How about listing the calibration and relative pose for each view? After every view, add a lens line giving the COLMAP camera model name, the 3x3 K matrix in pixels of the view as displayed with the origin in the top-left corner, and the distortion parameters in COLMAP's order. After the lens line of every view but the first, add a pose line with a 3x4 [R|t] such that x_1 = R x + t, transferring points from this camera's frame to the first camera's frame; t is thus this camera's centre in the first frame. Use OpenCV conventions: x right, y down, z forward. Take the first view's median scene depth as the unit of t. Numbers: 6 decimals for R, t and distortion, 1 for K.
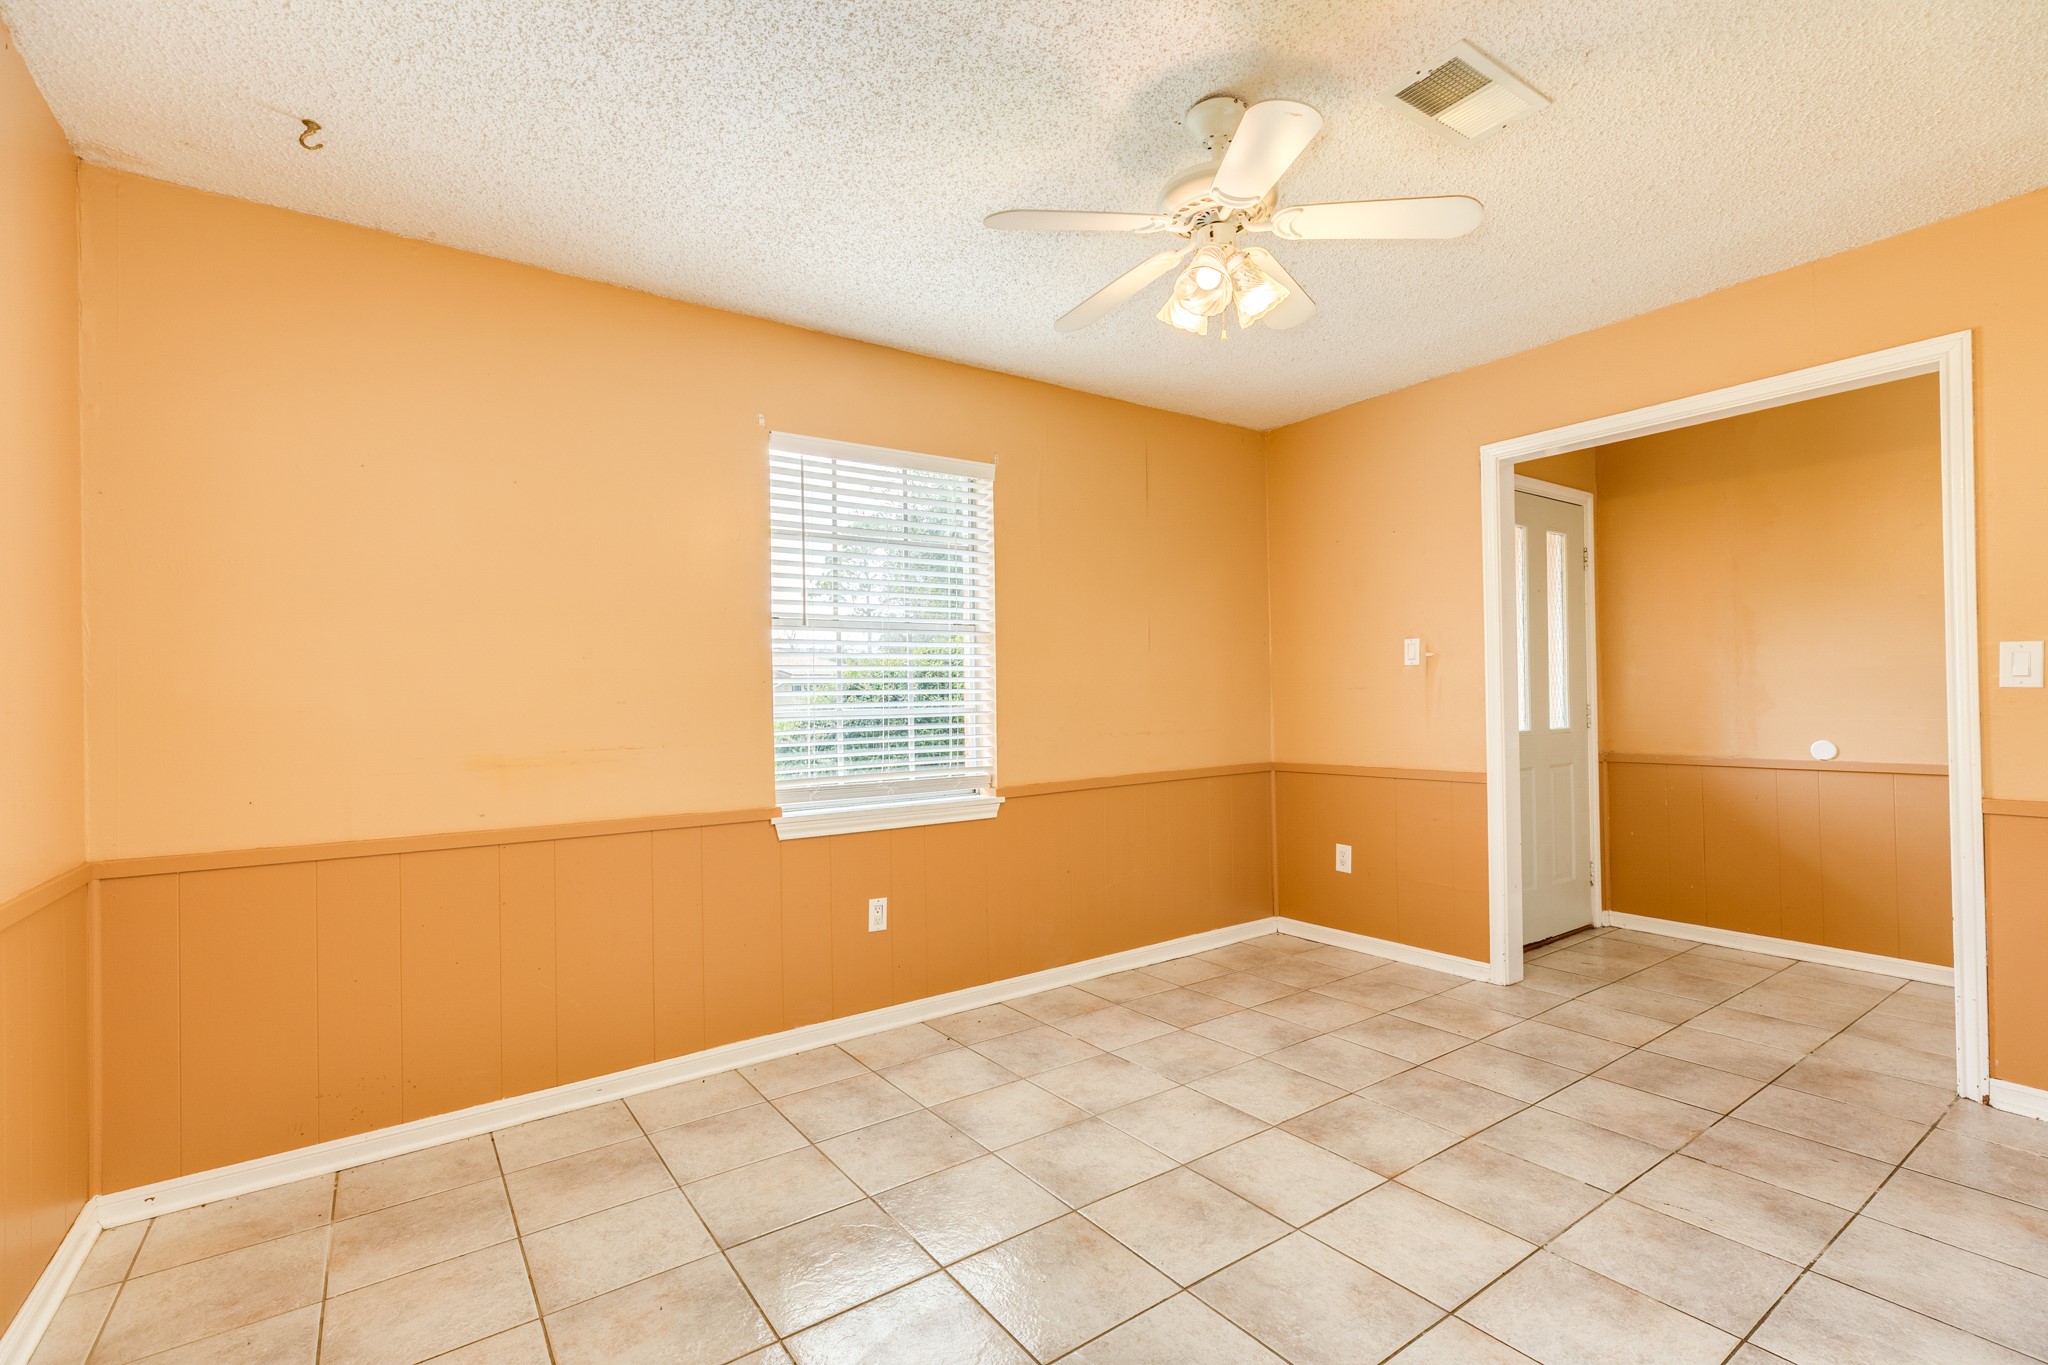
lens RADIAL K [[914.6, 0, 1016.4], [0, 914.6, 686.7], [0, 0, 1]] dist [0.007105, -0.000876]
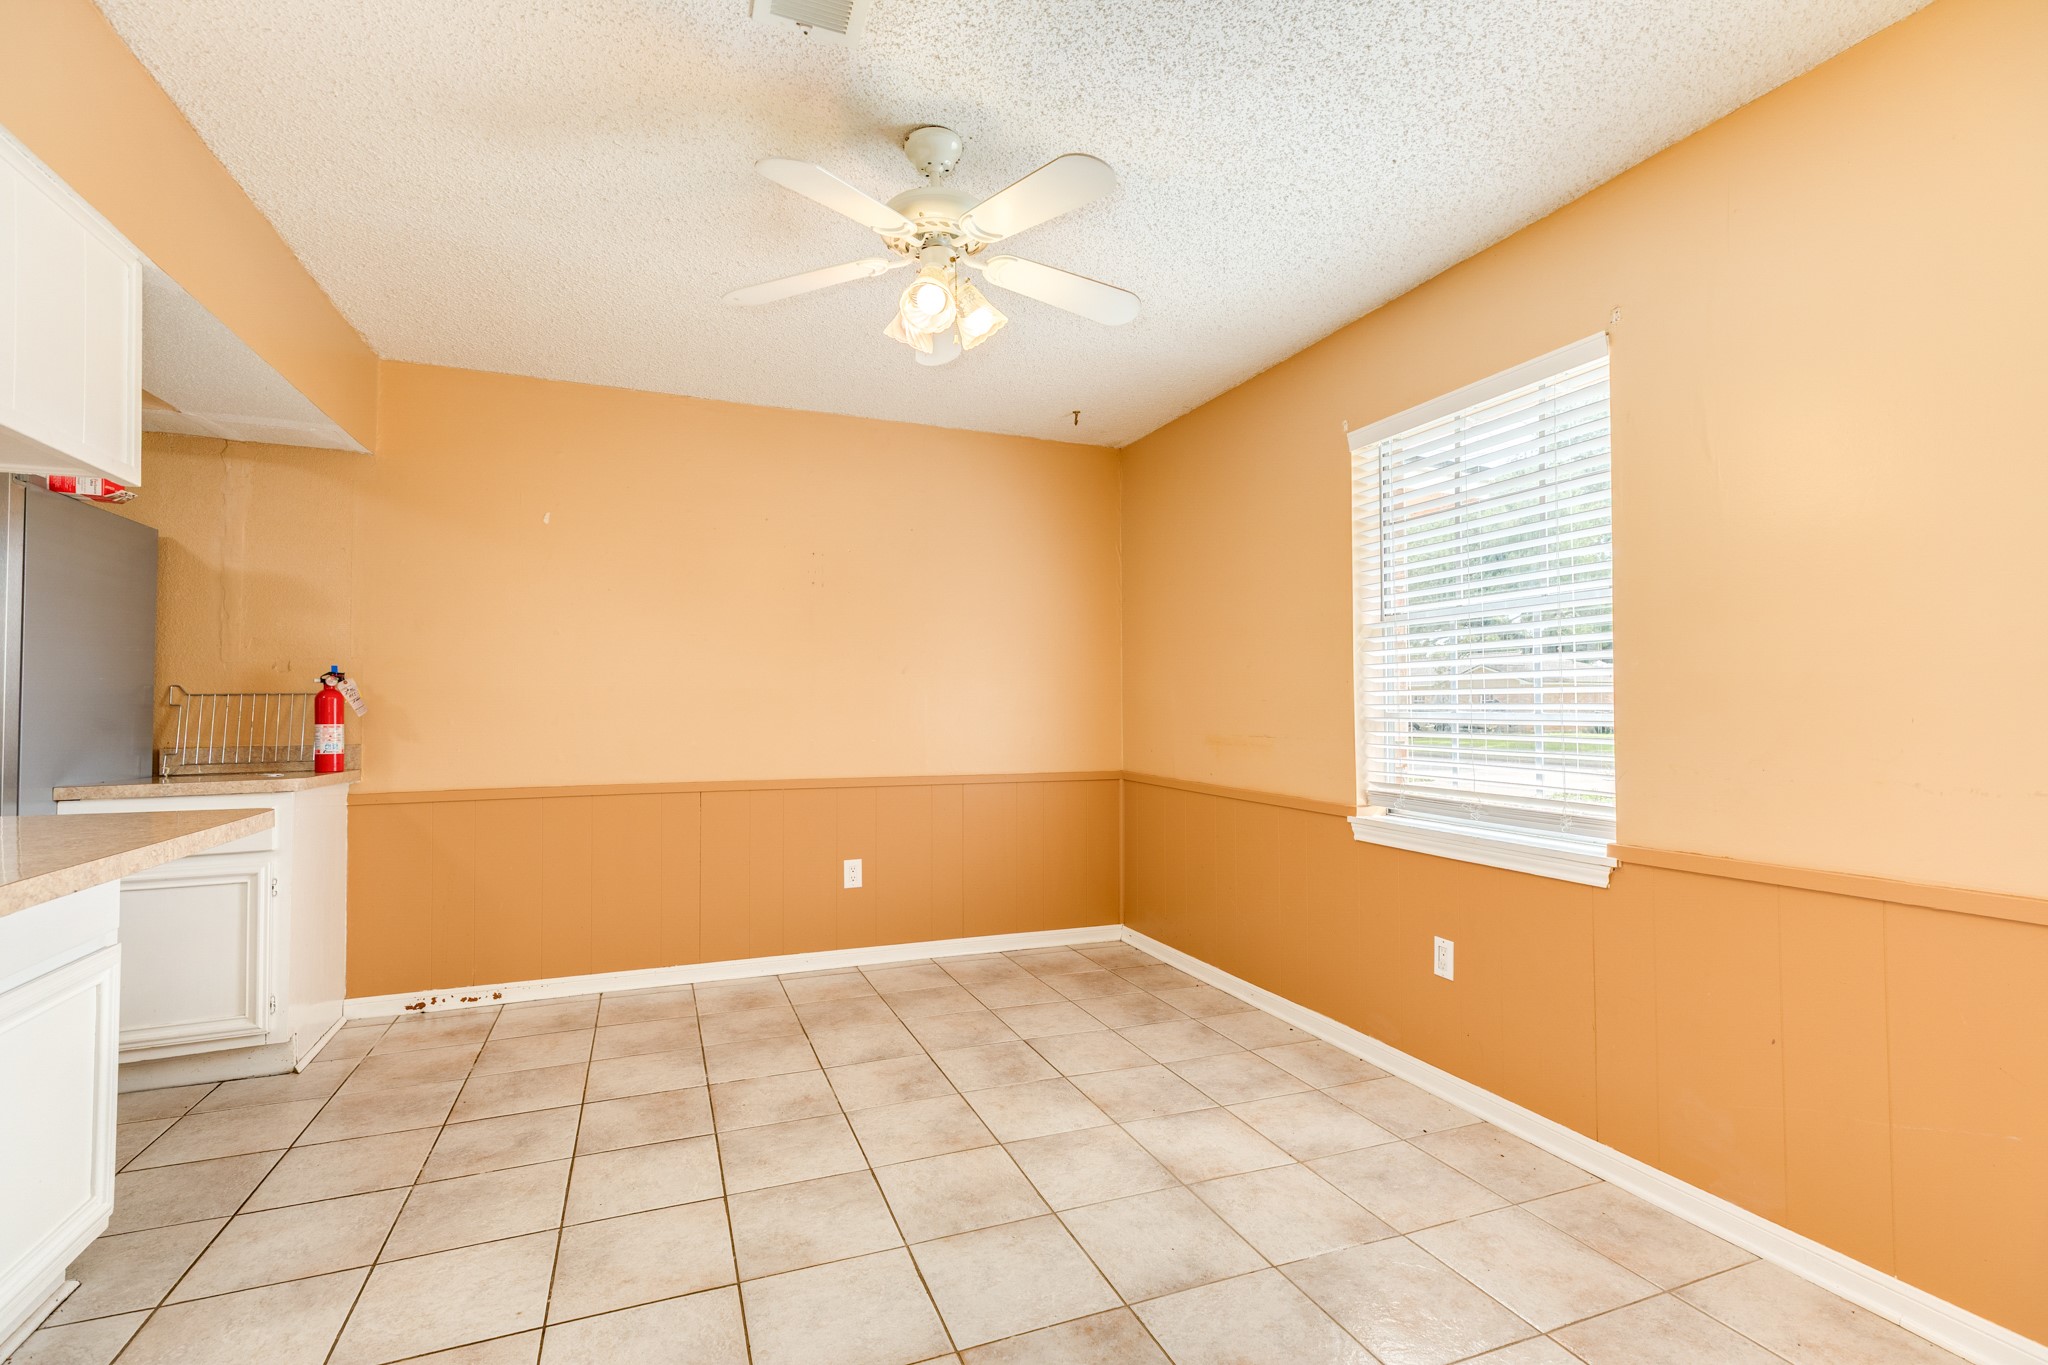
lens RADIAL K [[914.6, 0, 1025.1], [0, 914.6, 685.8], [0, 0, 1]] dist [0.007105, -0.000876]
pose [[-0.224491, -0.002852, -0.974472, 0.795650], [0.018224, 0.999809, -0.007125, 0.000242], [0.974306, -0.019358, -0.224396, 0.871082]]
